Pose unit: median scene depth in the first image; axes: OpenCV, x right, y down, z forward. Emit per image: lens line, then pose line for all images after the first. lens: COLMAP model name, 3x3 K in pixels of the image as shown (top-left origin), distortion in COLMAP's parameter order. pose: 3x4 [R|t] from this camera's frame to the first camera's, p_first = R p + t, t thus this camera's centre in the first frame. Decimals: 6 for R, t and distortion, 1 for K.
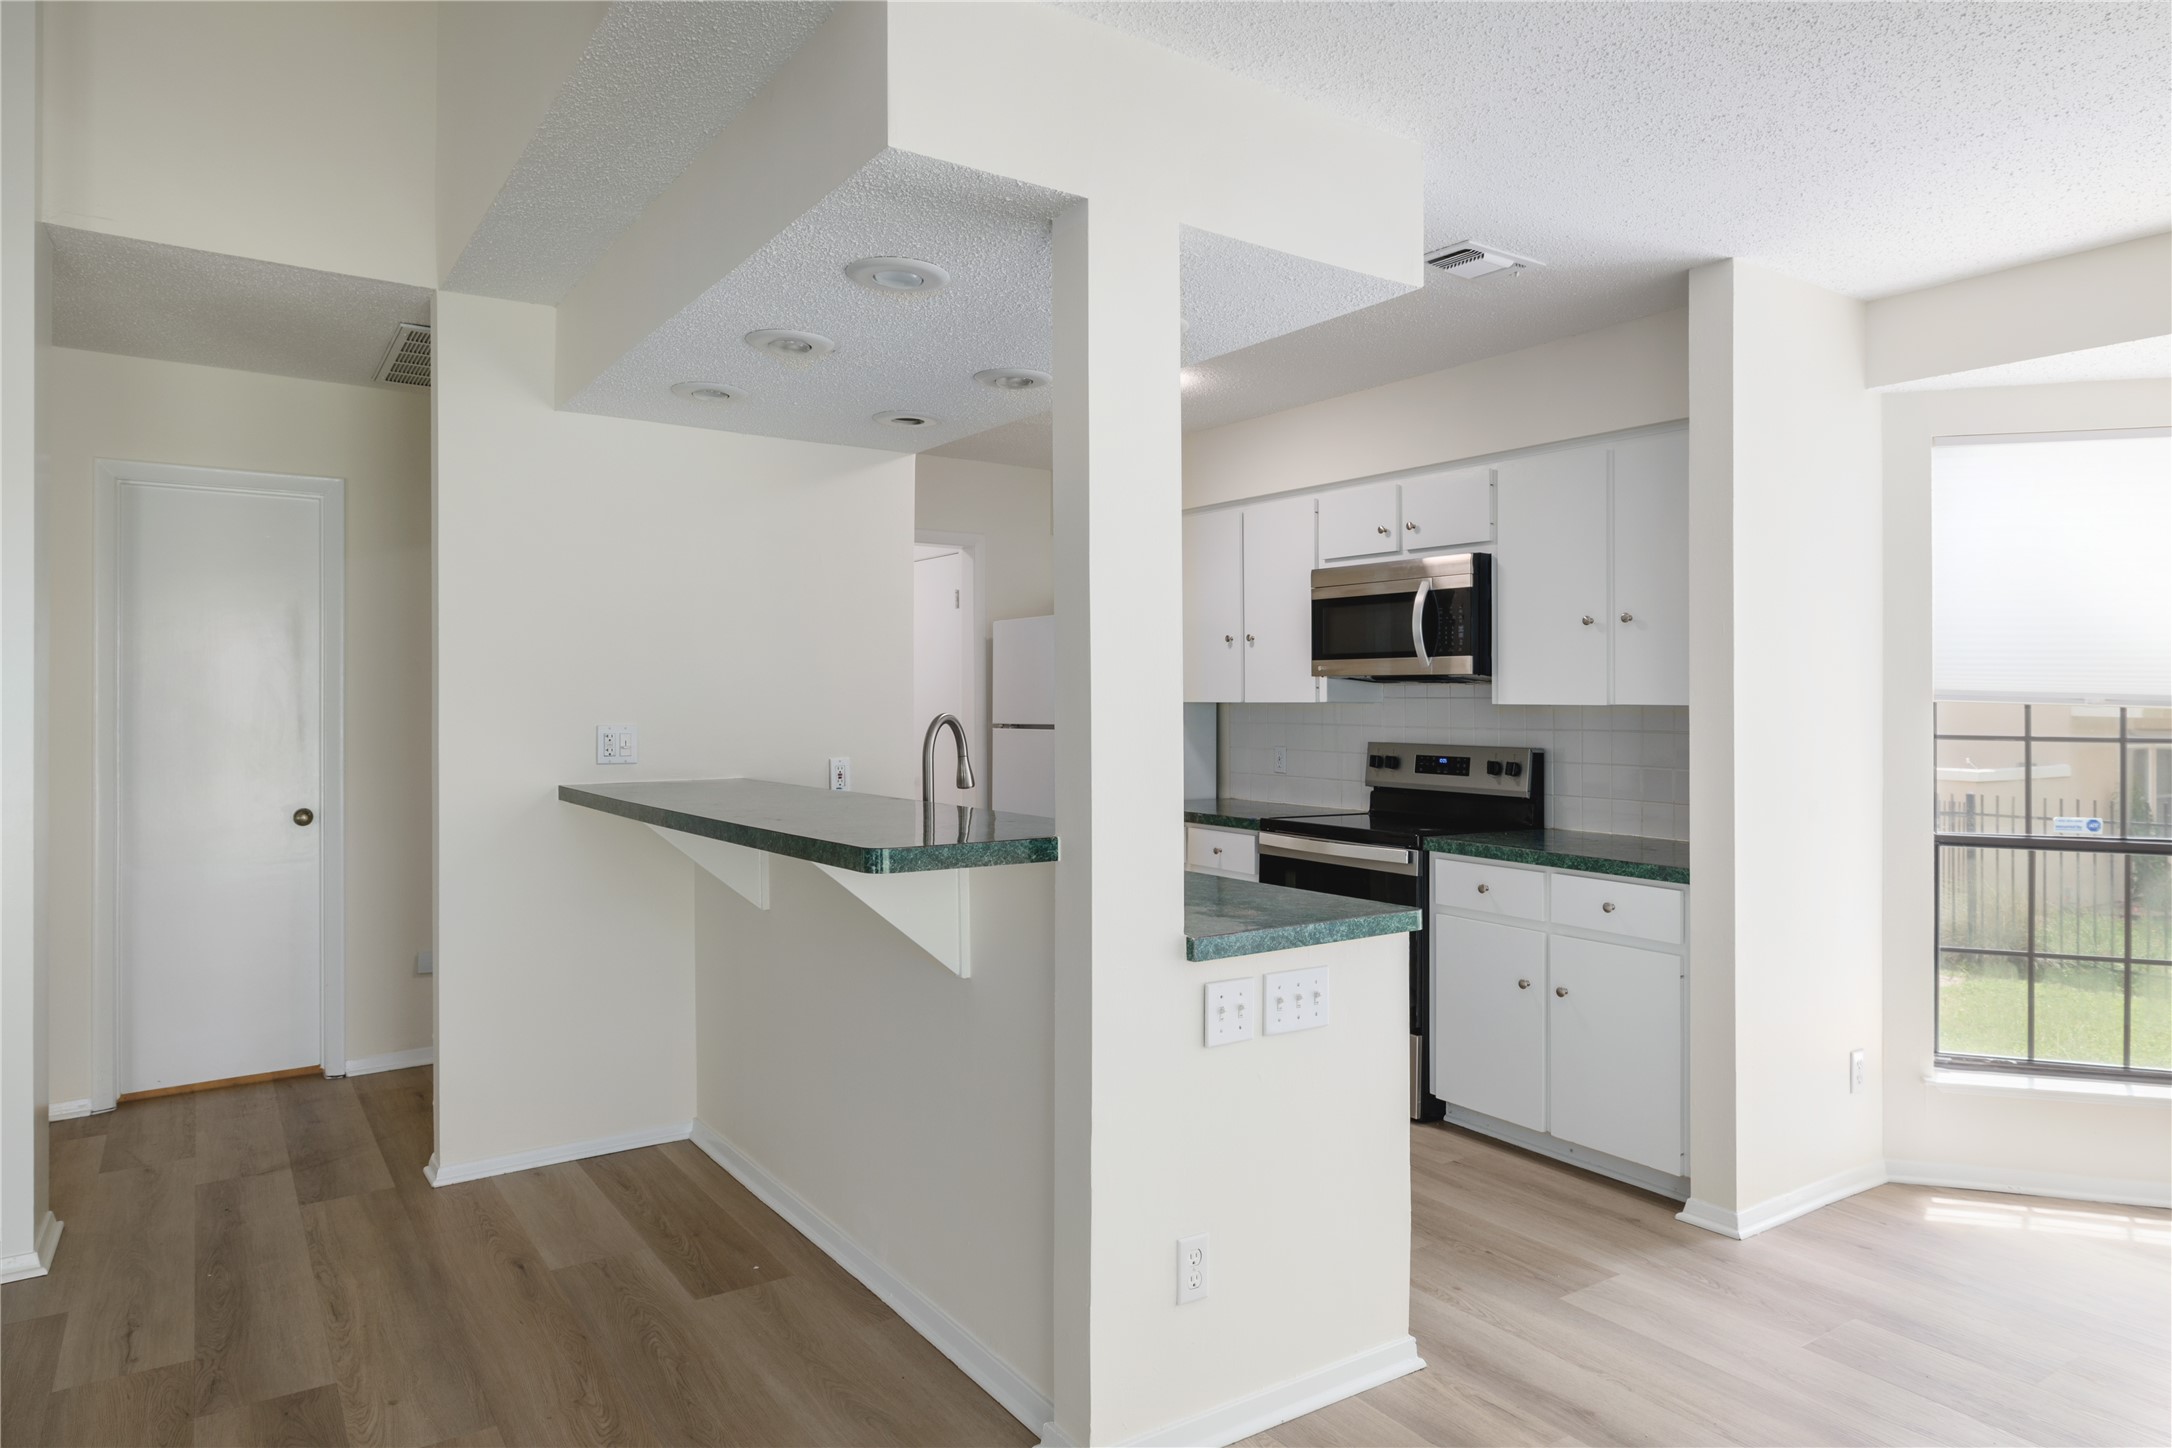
lens RADIAL K [[1394.7, 0, 1097.7], [0, 1394.7, 714.2], [0, 0, 1]] dist [0.051040, 0.012163]
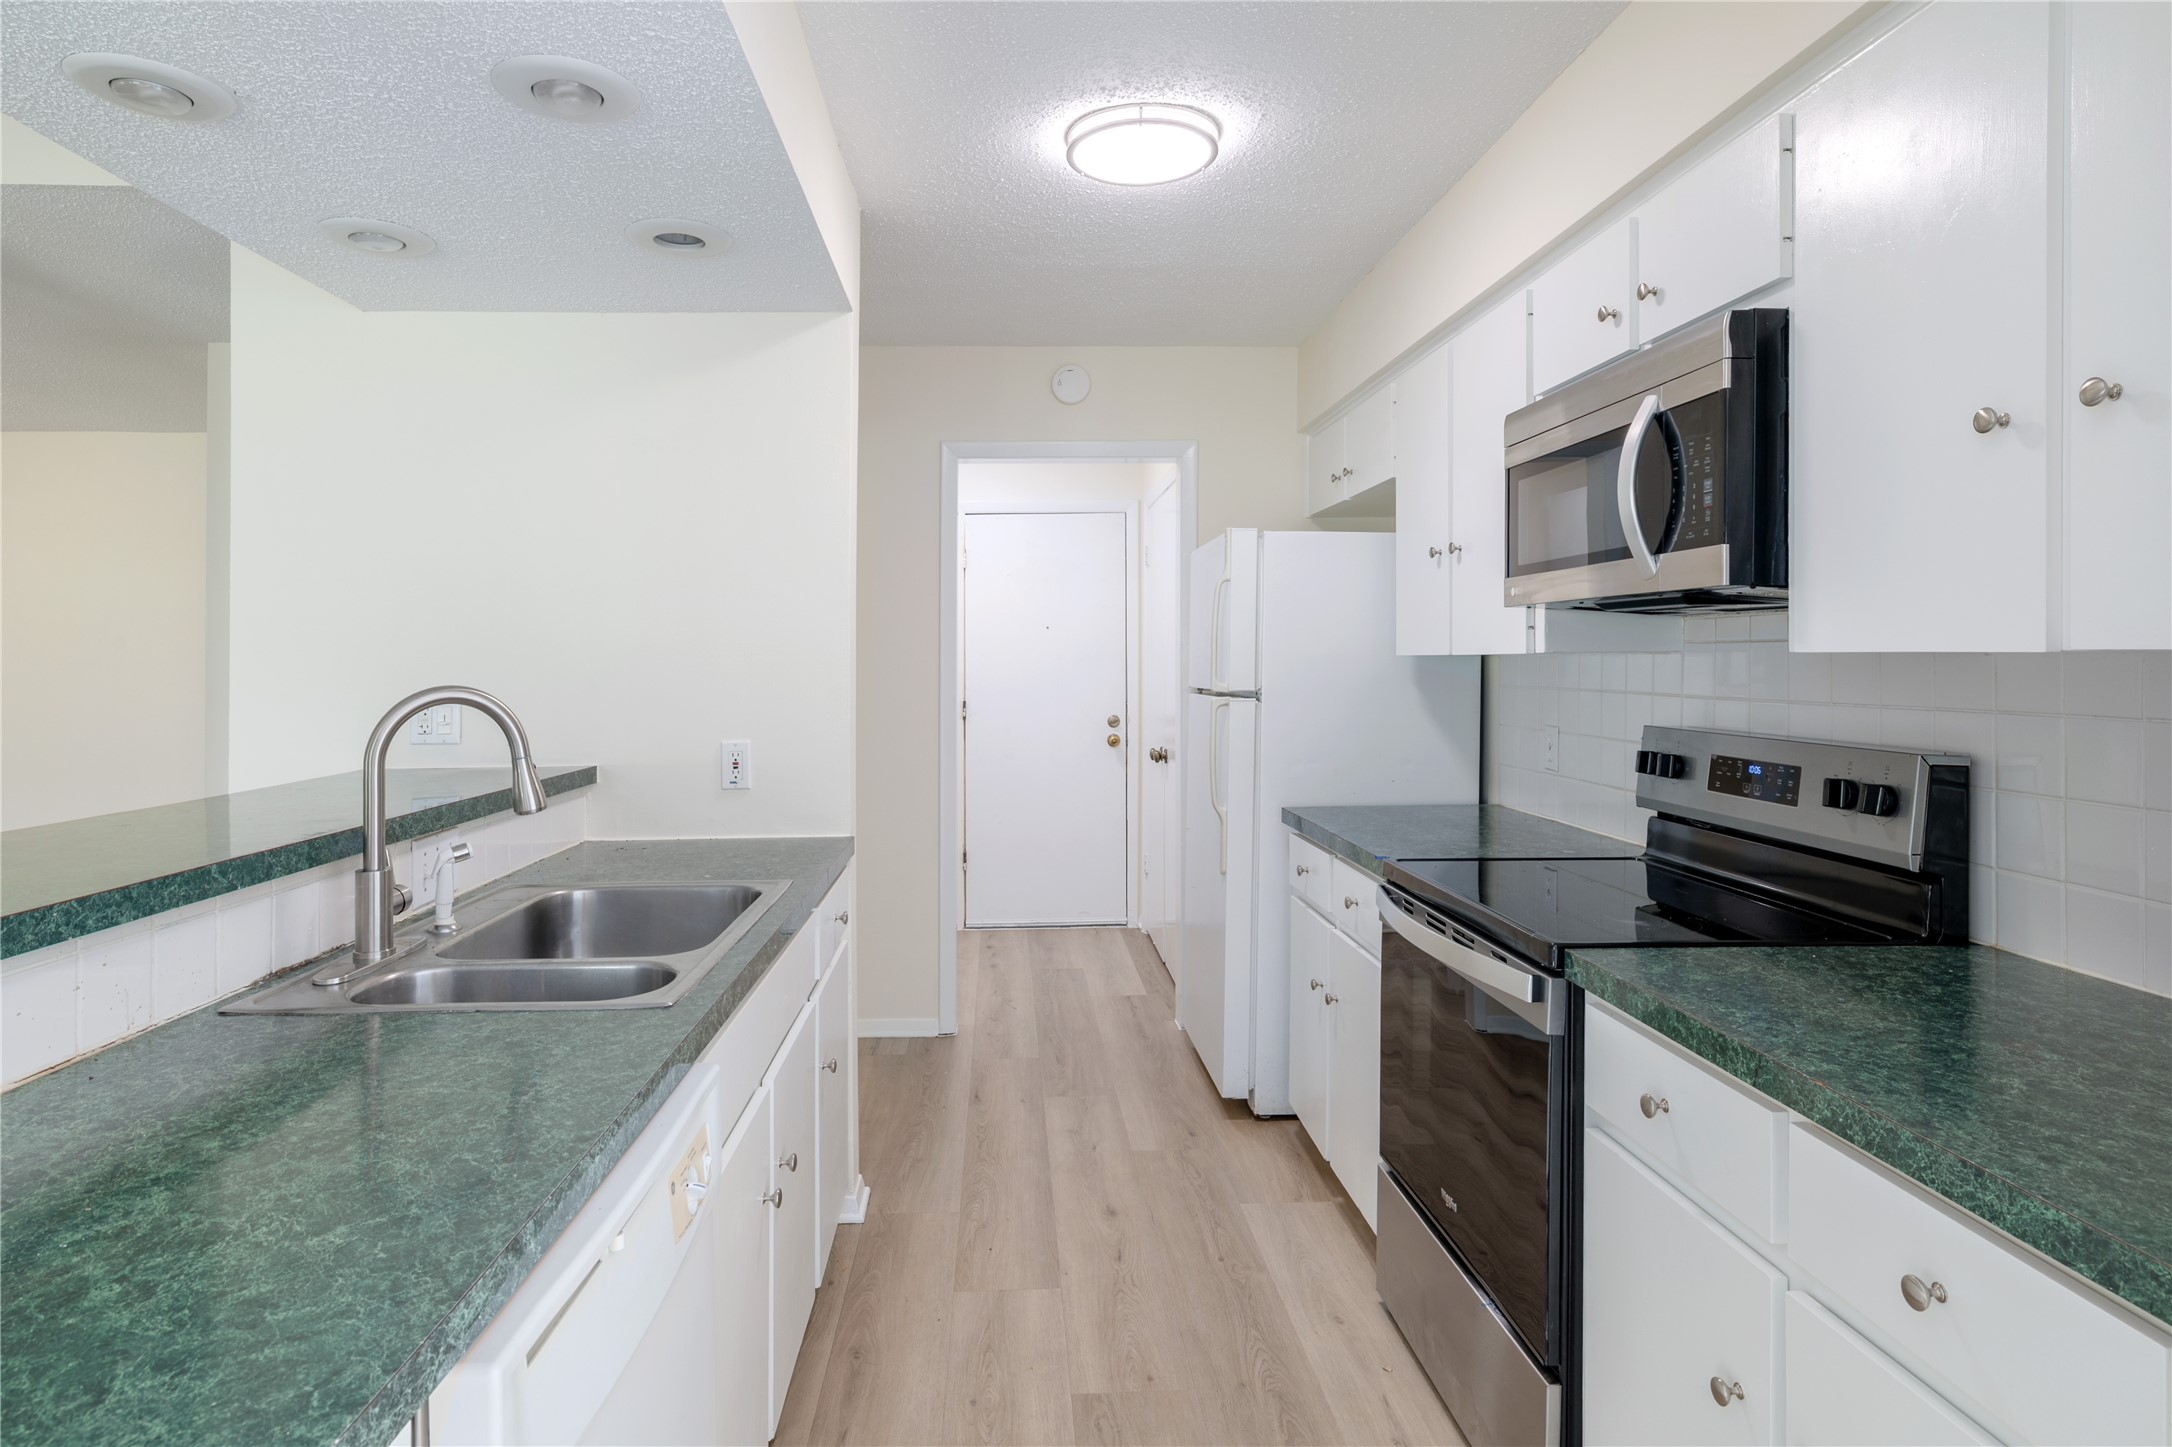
lens RADIAL K [[1167.6, 0, 1046.5], [0, 1167.6, 650.9], [0, 0, 1]] dist [-0.010188, 0.003609]
pose [[0.836585, -0.009691, -0.547751, 0.341842], [-0.000876, 0.999819, -0.019027, -0.000630], [0.547836, 0.016398, 0.836425, 0.678824]]
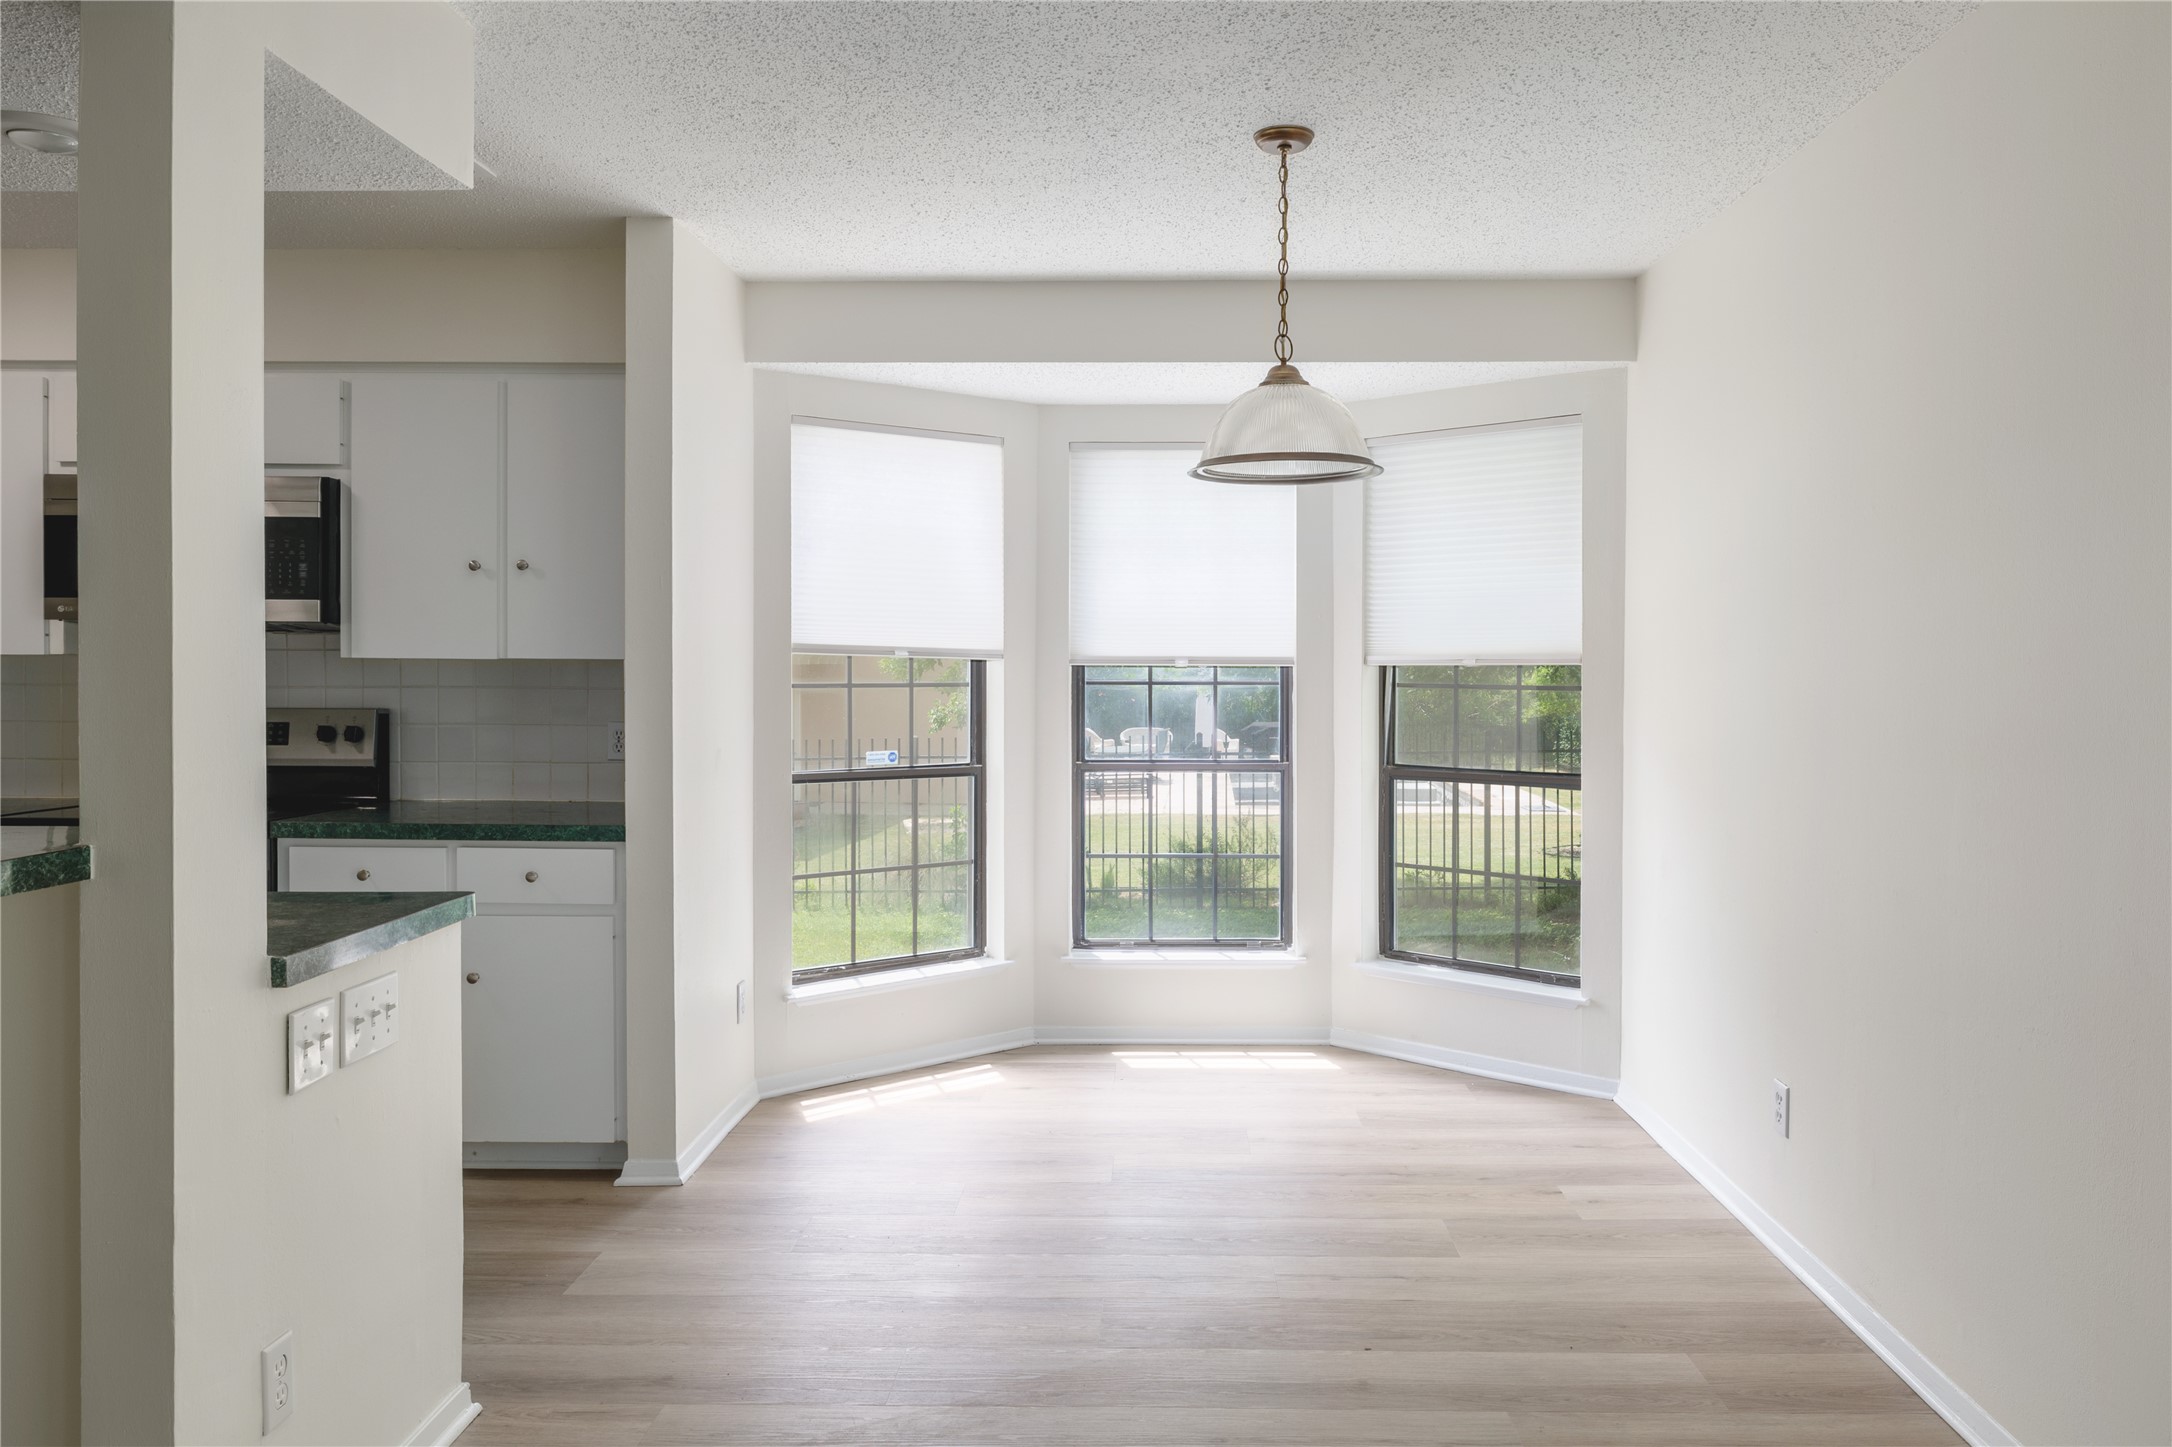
lens RADIAL K [[1589.2, 0, 1114.7], [0, 1589.2, 648.6], [0, 0, 1]] dist [0.040567, 0.007875]
pose [[0.603038, 0.001745, 0.797711, -0.248409], [0.007688, 0.999938, -0.007999, -0.001558], [-0.797676, 0.010957, 0.602987, 0.054259]]
